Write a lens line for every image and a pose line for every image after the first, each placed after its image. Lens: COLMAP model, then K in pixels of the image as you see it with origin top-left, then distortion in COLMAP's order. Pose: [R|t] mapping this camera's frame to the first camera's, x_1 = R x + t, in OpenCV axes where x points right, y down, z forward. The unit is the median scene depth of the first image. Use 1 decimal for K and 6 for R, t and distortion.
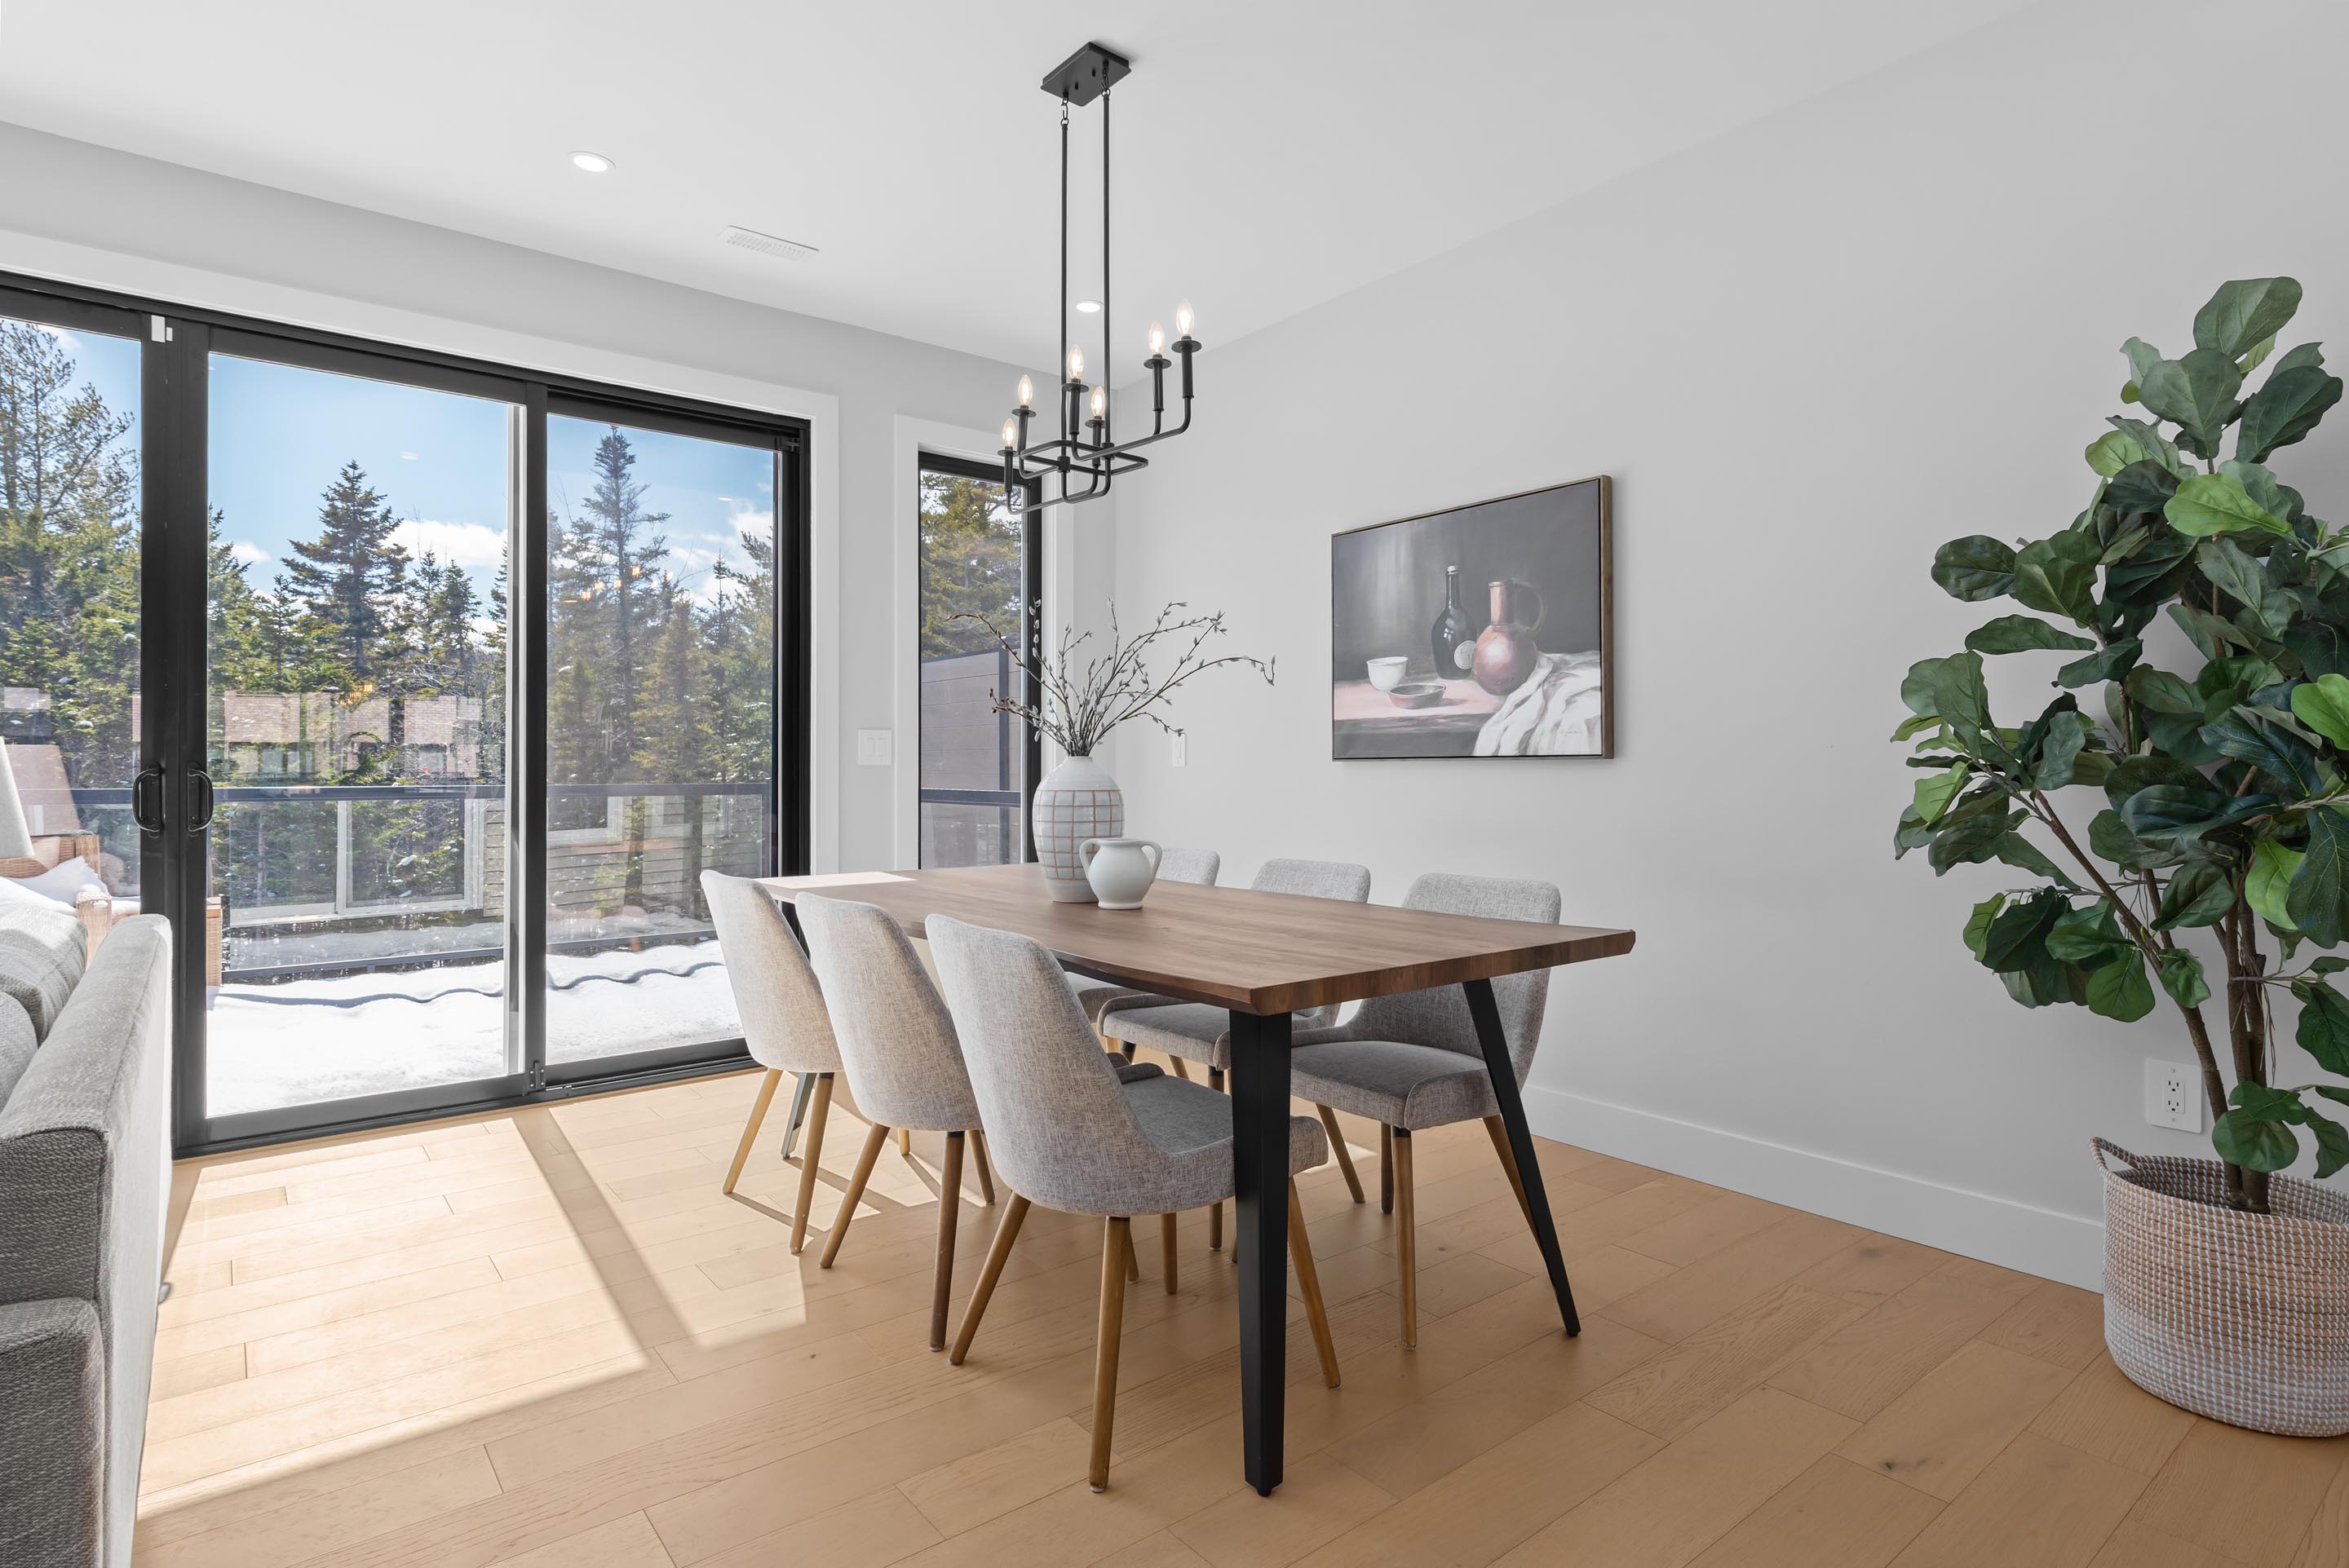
lens RADIAL K [[1197.9, 0, 1170.5], [0, 1197.9, 763.2], [0, 0, 1]] dist [0.005261, 0.000422]
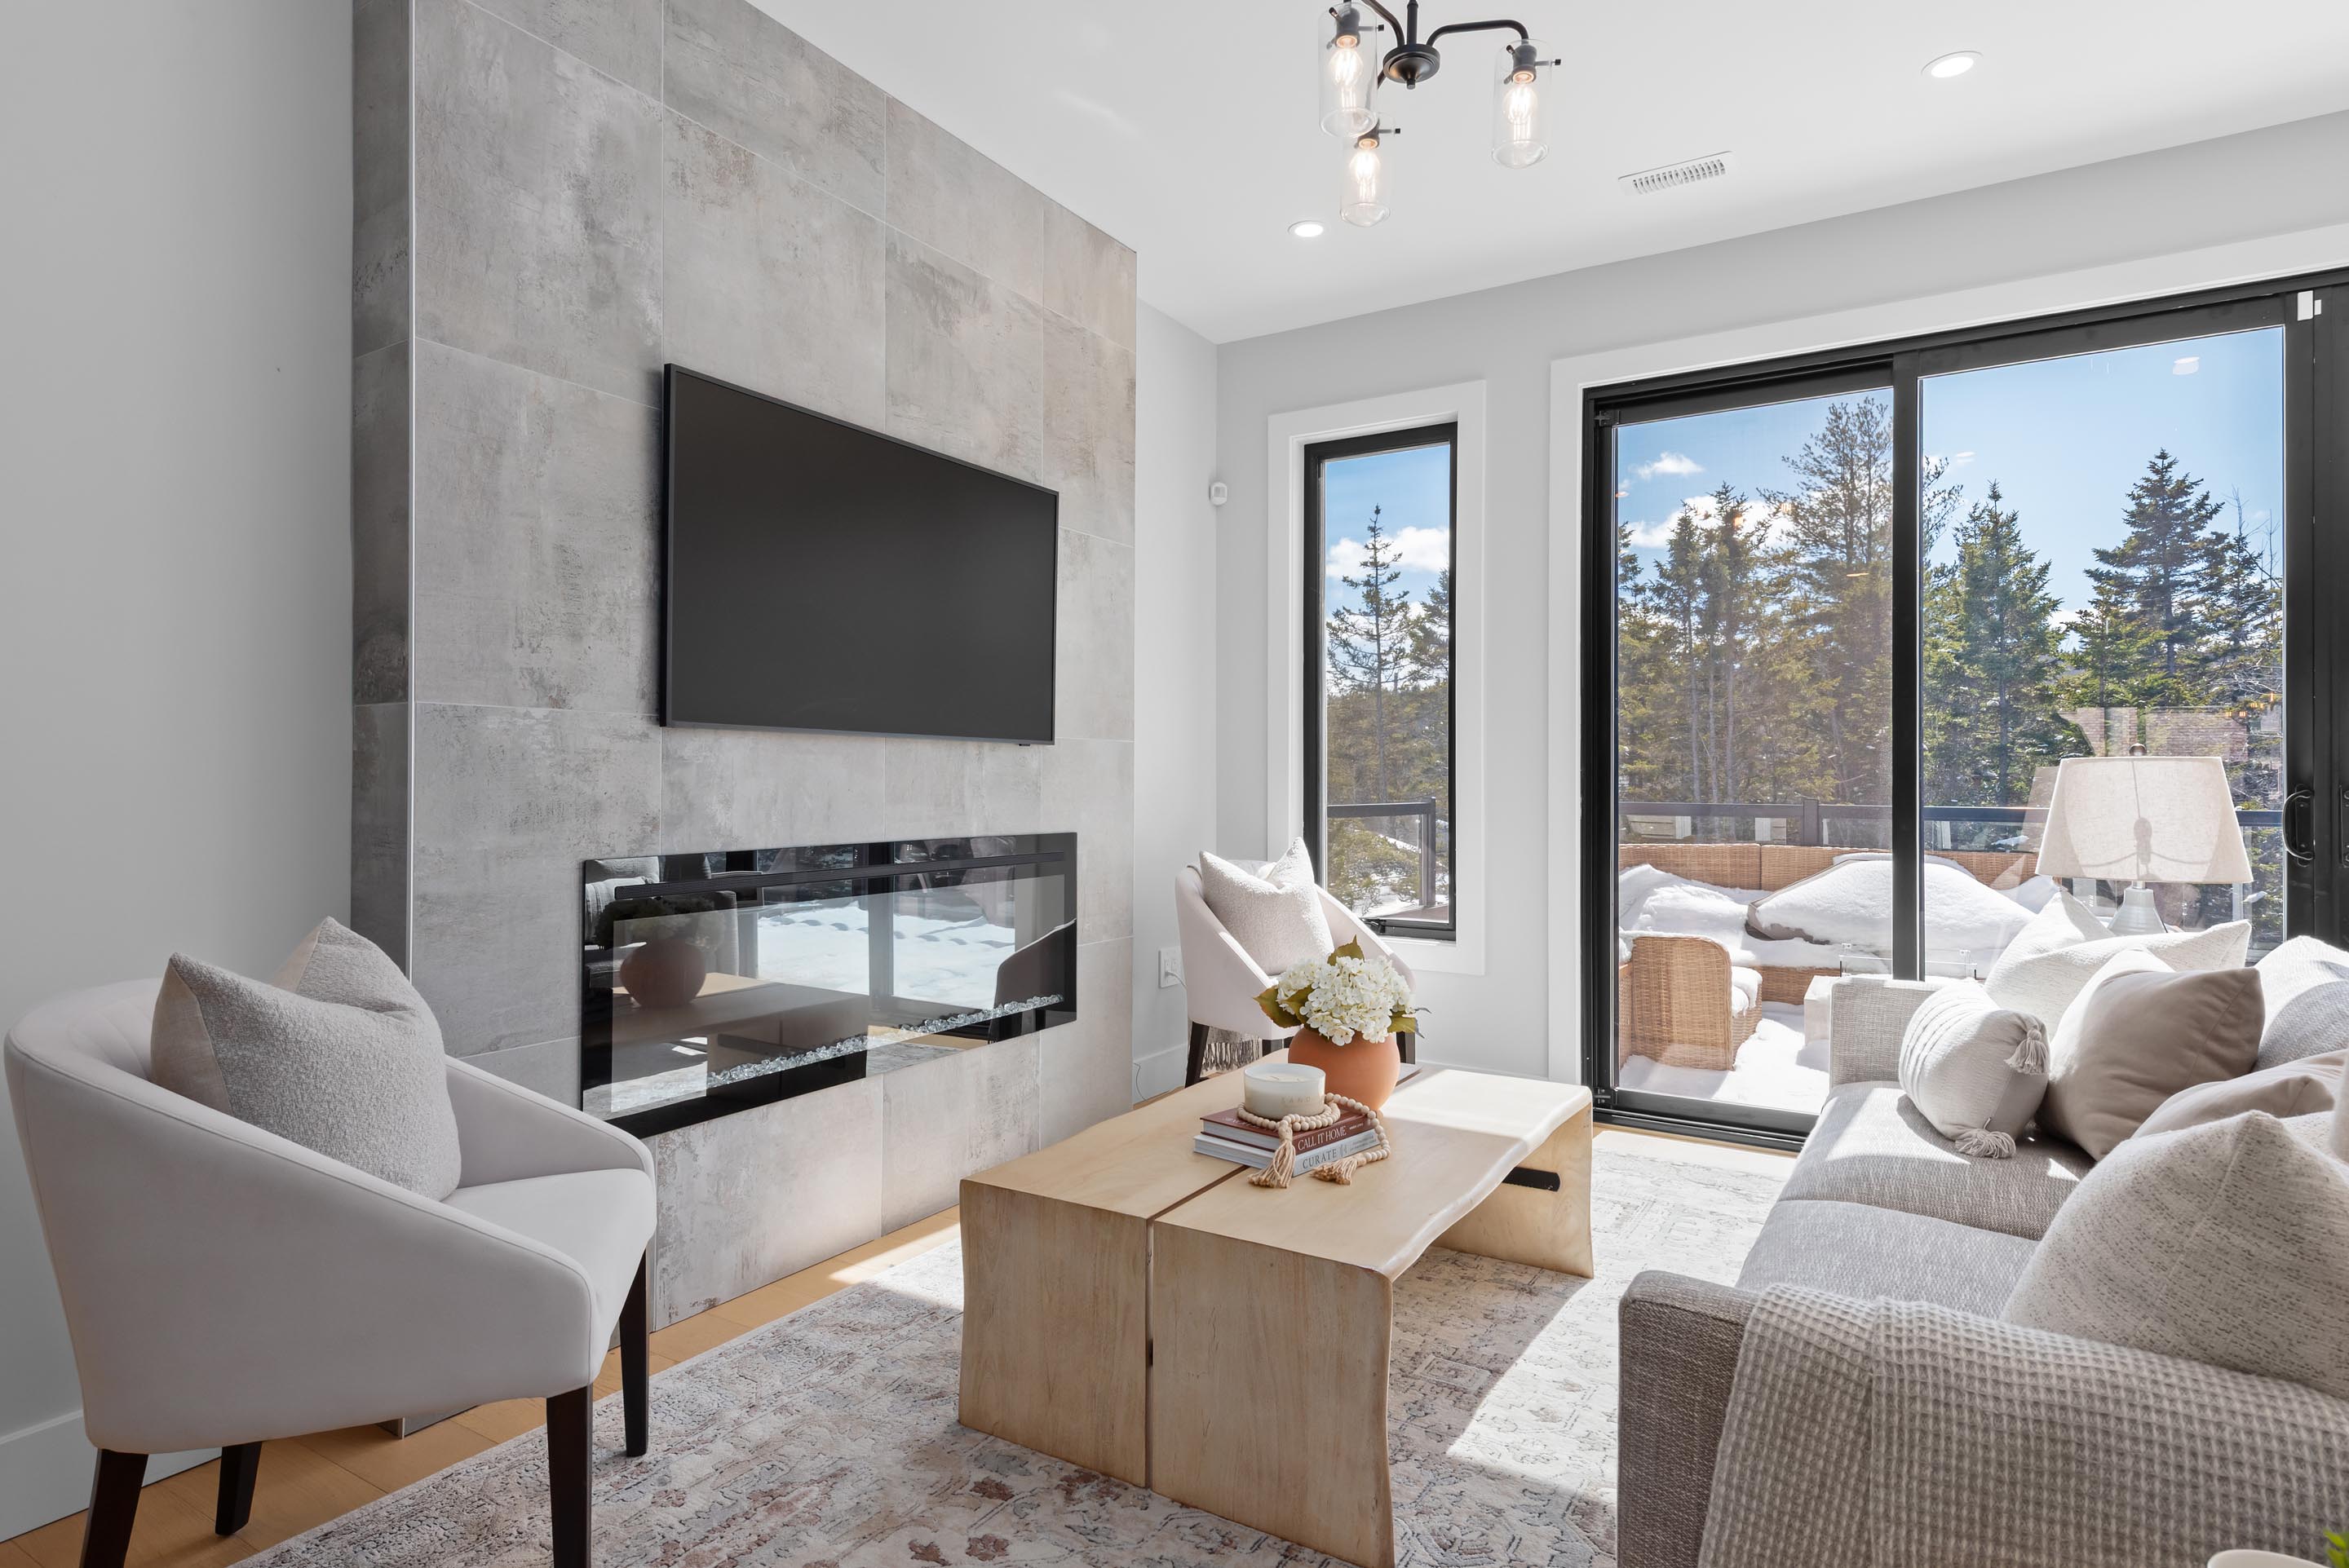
lens RADIAL K [[1254.5, 0, 1185.5], [0, 1254.5, 775.2], [0, 0, 1]] dist [0.008846, -0.002220]
pose [[0.337118, -0.006956, -0.941437, -0.203600], [0.001347, 0.999975, -0.006906, -0.001666], [0.941462, 0.001060, 0.337119, -0.099329]]
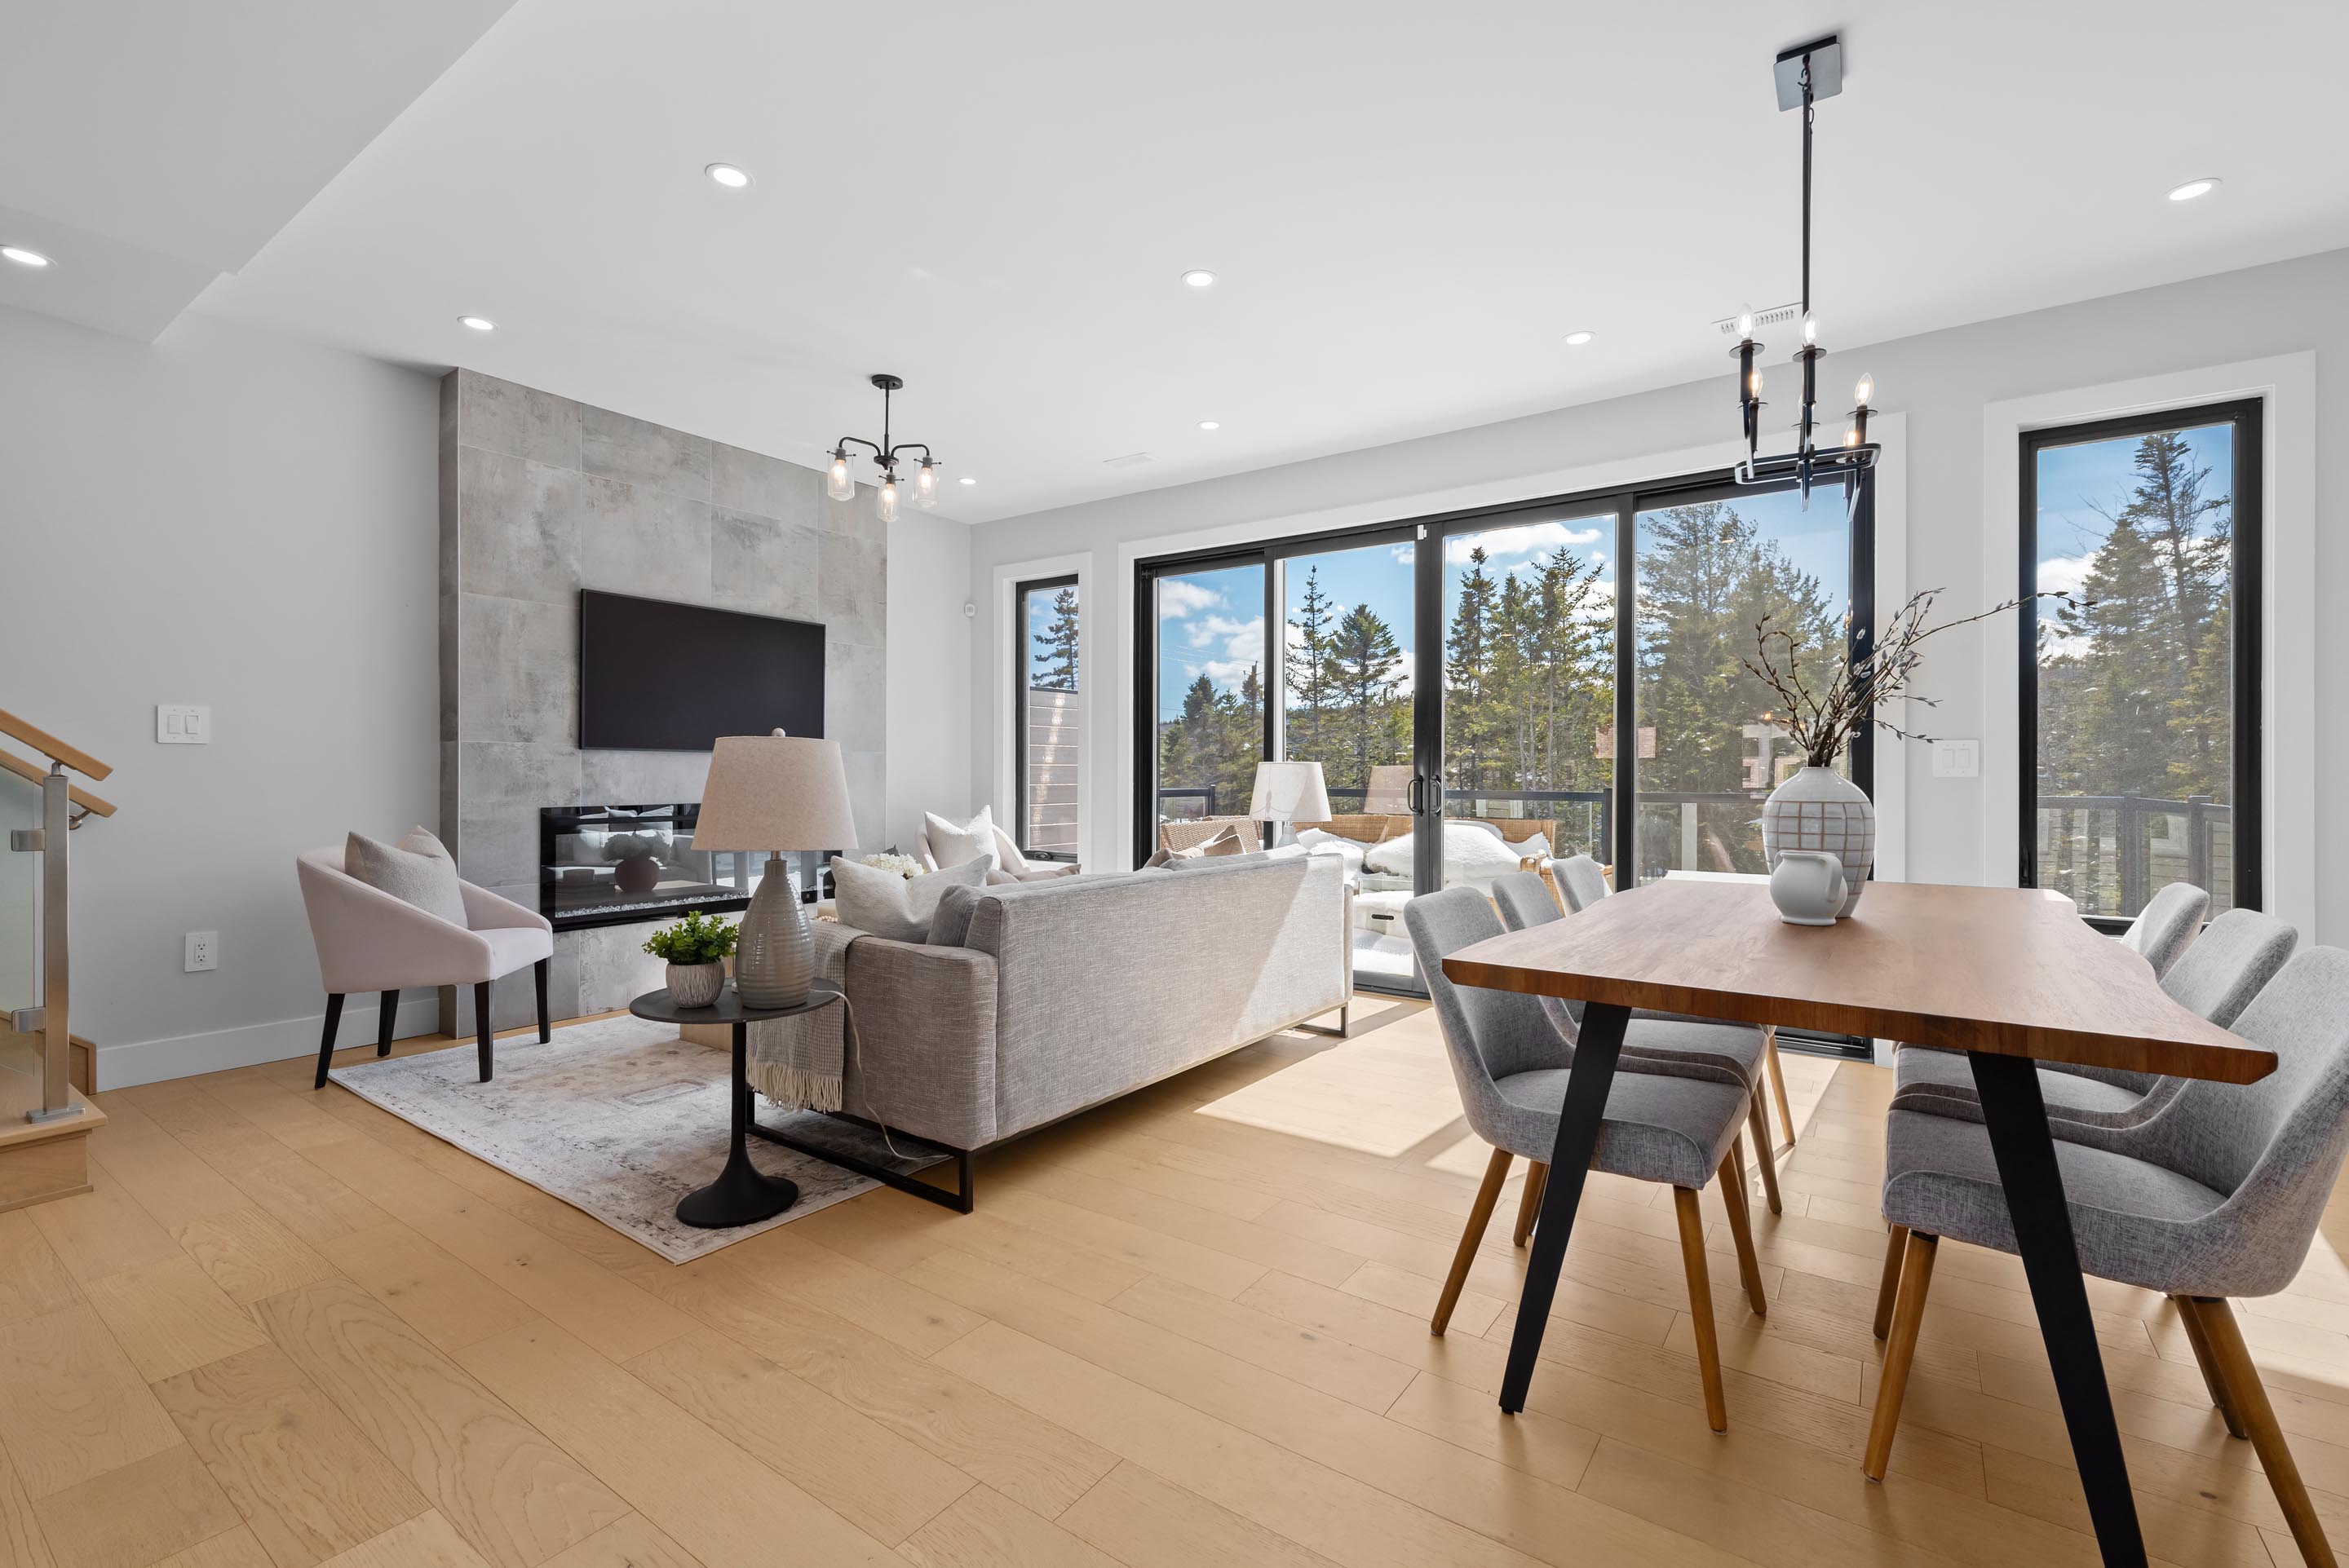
lens RADIAL K [[1017.6, 0, 1181.9], [0, 1017.6, 776.5], [0, 0, 1]] dist [0.007611, -0.000128]
pose [[0.281630, -0.001036, -0.959523, 0.441780], [0.001055, 0.999999, -0.000770, 0.001590], [0.959523, -0.000795, 0.281630, 0.206429]]
